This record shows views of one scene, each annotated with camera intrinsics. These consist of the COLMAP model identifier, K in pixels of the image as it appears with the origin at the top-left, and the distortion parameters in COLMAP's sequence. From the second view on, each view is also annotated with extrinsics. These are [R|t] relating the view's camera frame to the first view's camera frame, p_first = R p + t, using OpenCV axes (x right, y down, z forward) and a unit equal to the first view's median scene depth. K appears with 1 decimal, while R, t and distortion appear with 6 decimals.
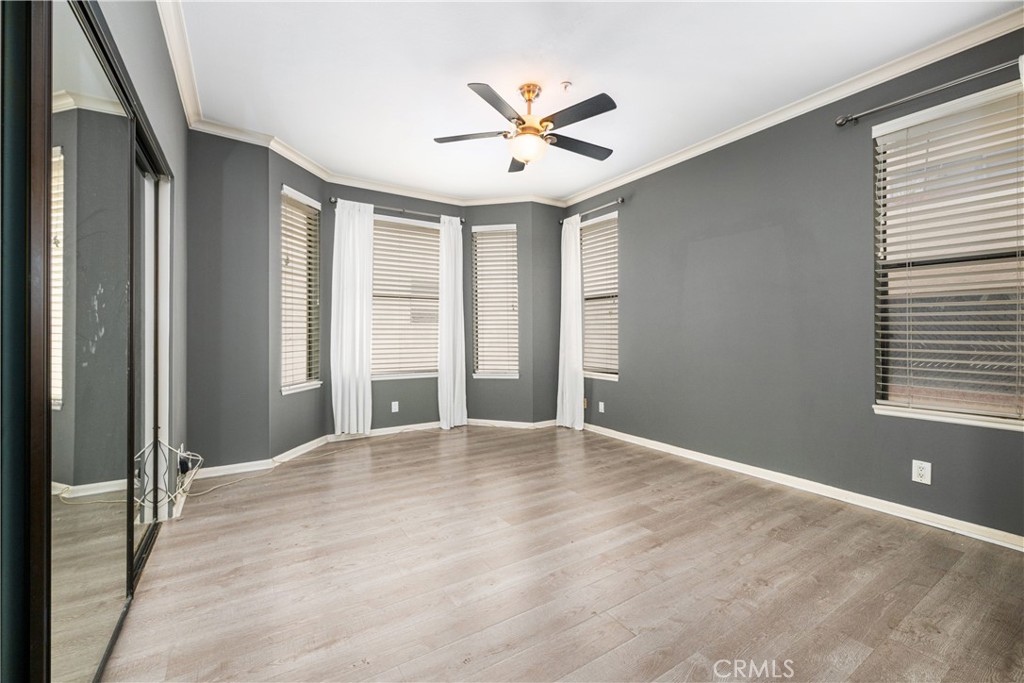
lens RADIAL K [[411.9, 0, 512.3], [0, 411.9, 335.0], [0, 0, 1]] dist [0.003971, 0.000545]
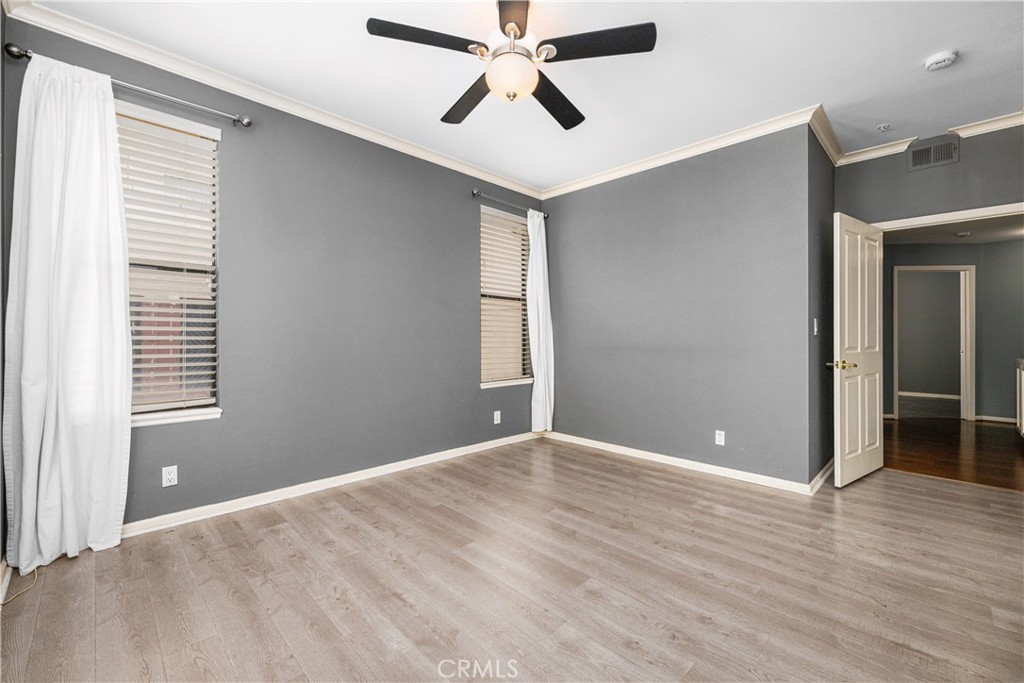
lens RADIAL K [[411.9, 0, 519.5], [0, 411.9, 332.8], [0, 0, 1]] dist [0.003971, 0.000545]
pose [[-0.186464, 0.019275, 0.982273, -0.639573], [0.008153, 0.999803, -0.018071, 0.009462], [-0.982428, 0.004639, -0.186584, 1.087729]]
